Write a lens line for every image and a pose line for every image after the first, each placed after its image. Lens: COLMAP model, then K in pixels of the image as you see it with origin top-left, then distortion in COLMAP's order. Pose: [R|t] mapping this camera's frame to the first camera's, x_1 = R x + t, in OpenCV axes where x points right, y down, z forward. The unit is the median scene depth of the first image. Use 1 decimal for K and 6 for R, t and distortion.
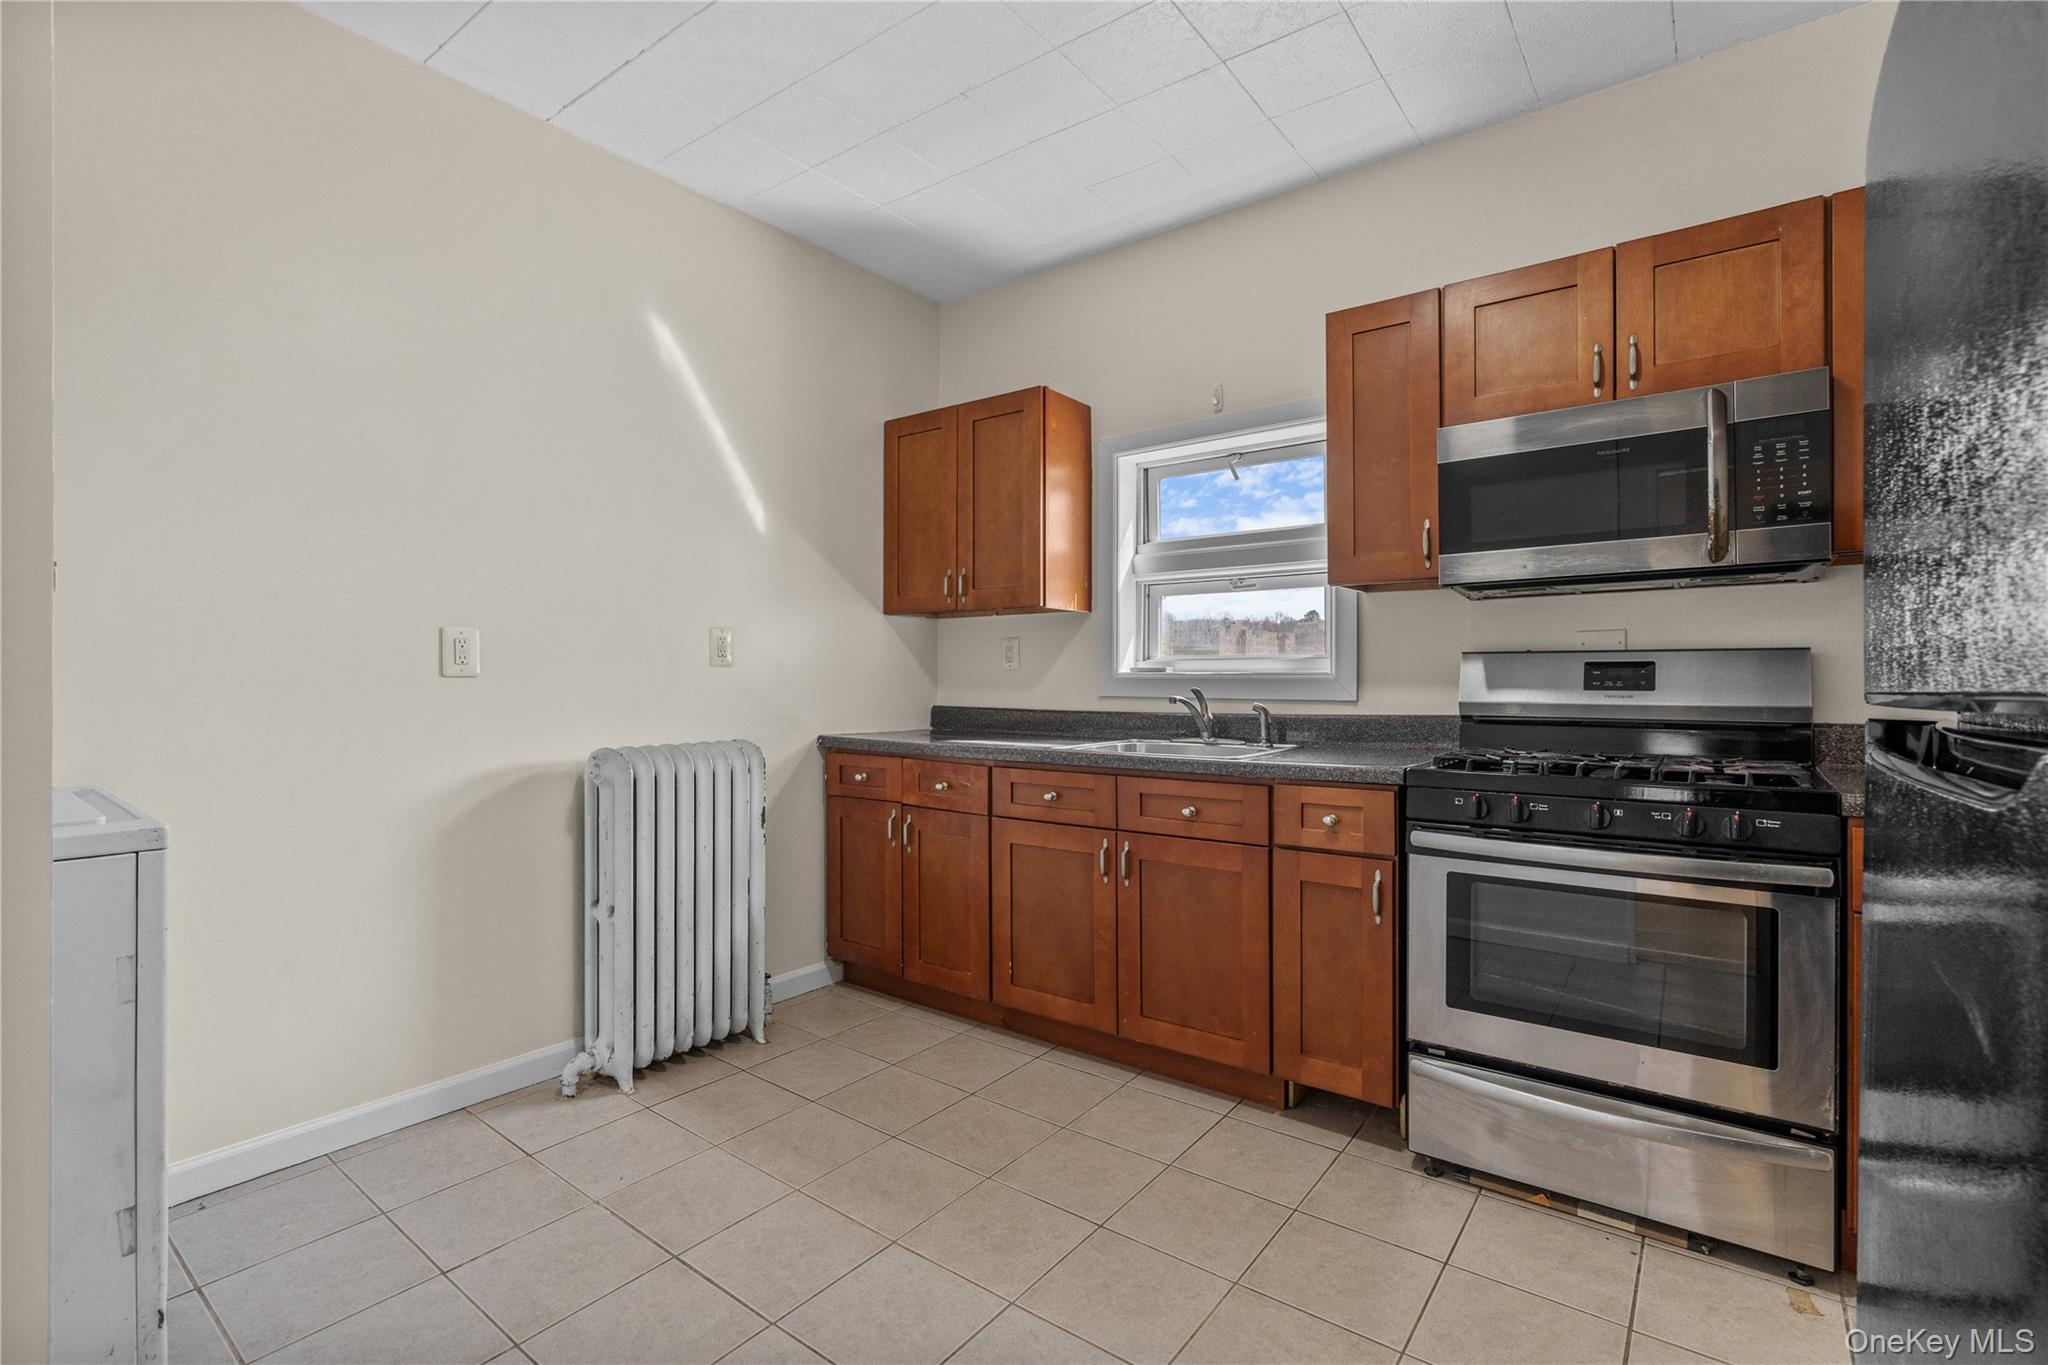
lens RADIAL K [[940.7, 0, 1017.2], [0, 940.7, 678.0], [0, 0, 1]] dist [-0.007542, 0.002196]
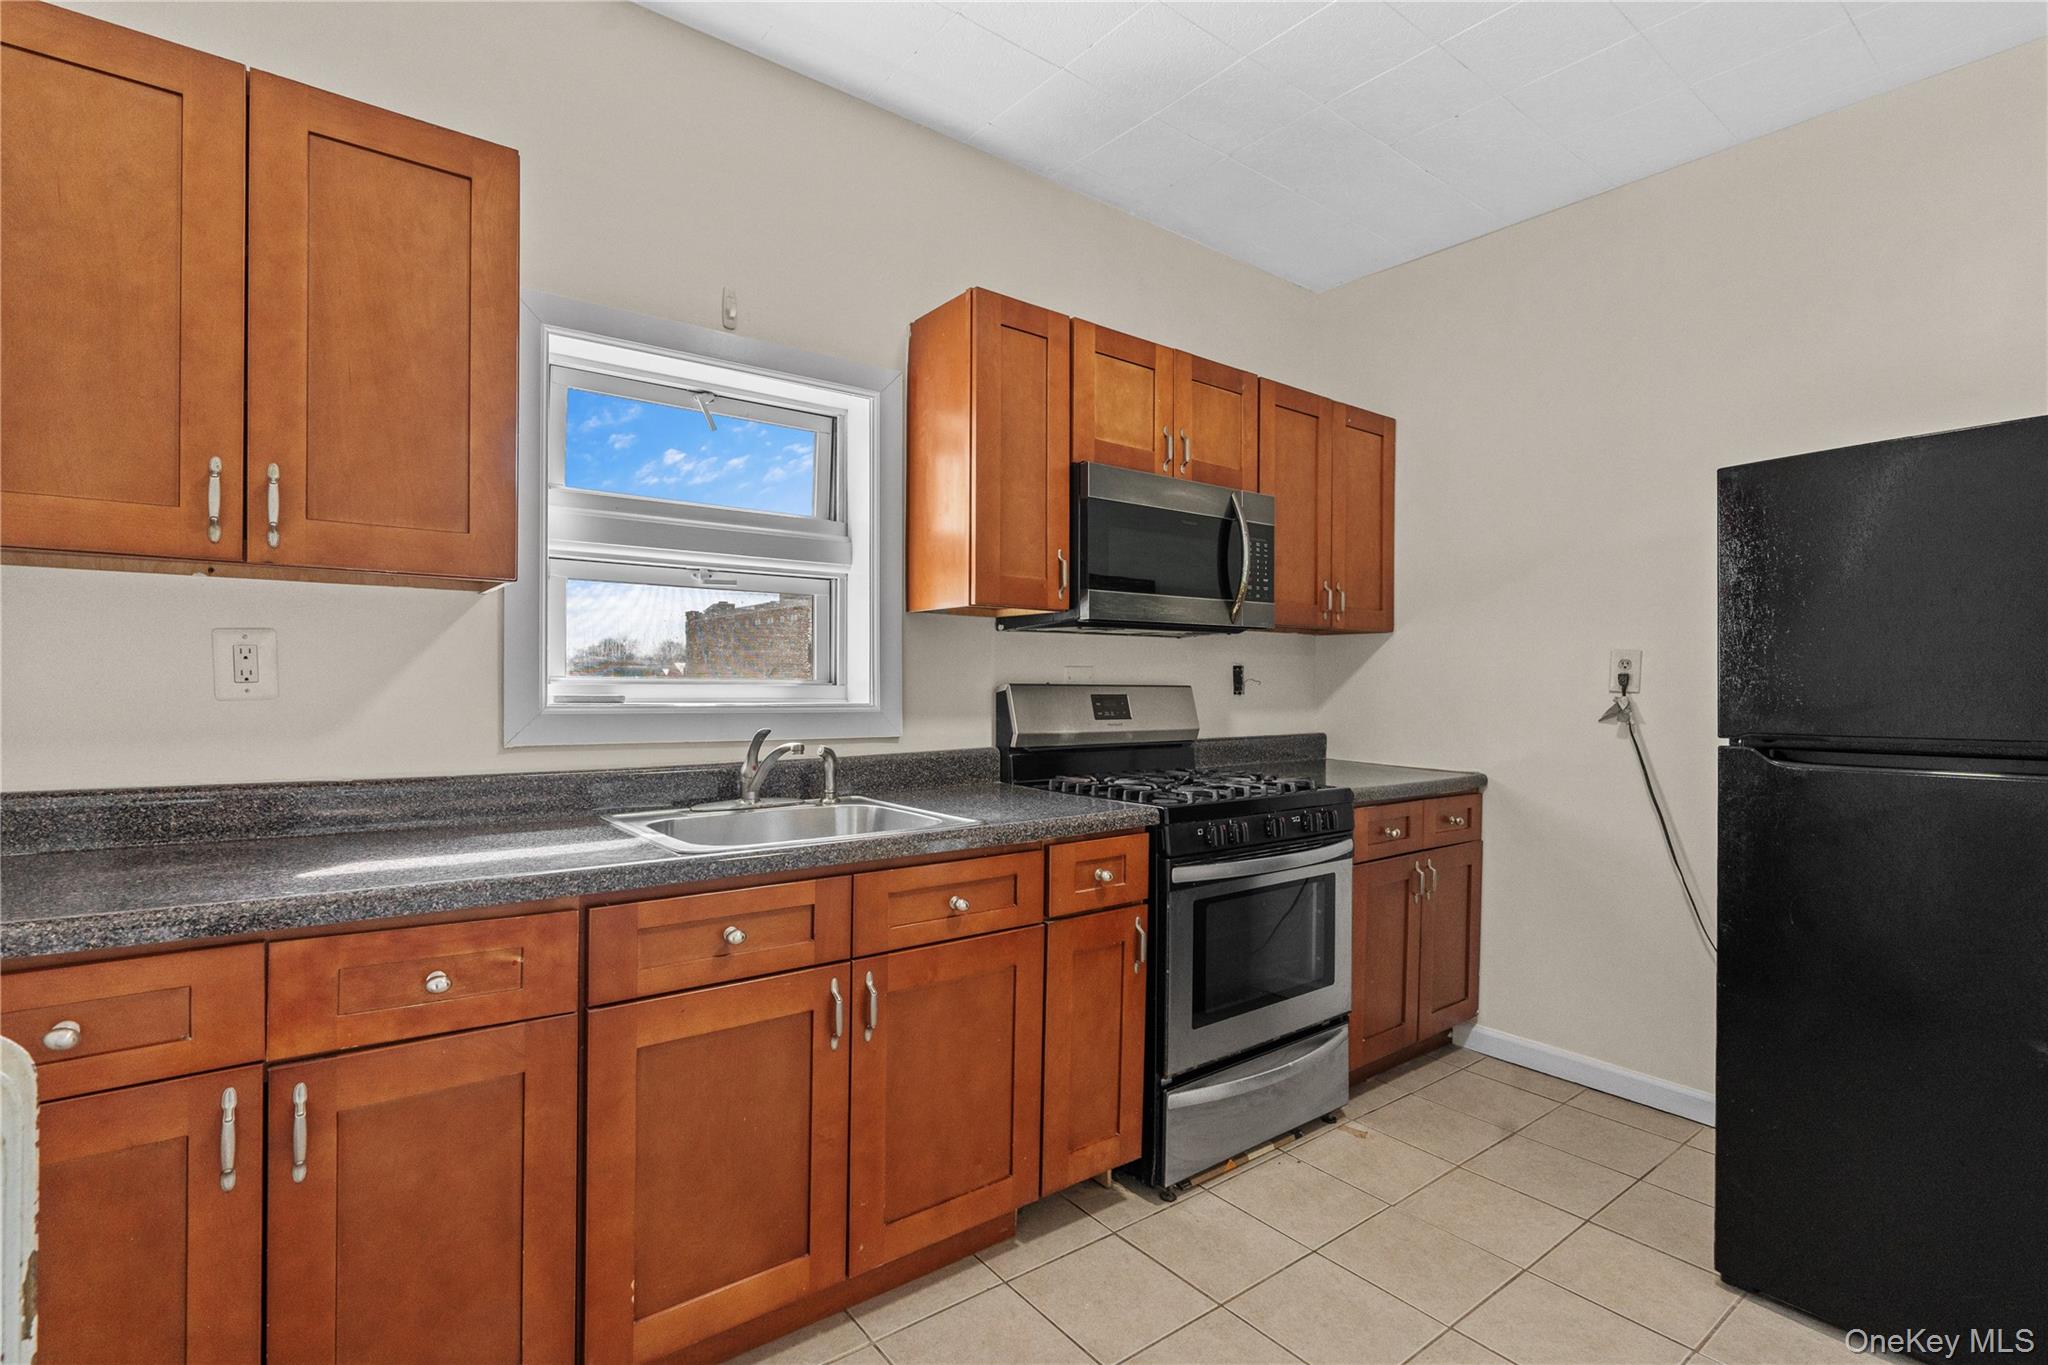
lens RADIAL K [[940.7, 0, 1018.7], [0, 940.7, 689.3], [0, 0, 1]] dist [-0.007542, 0.002196]
pose [[0.270904, -0.001577, 0.962605, -0.527456], [-0.009611, 0.999944, 0.004343, -0.028225], [-0.962558, -0.010428, 0.270874, 0.794331]]
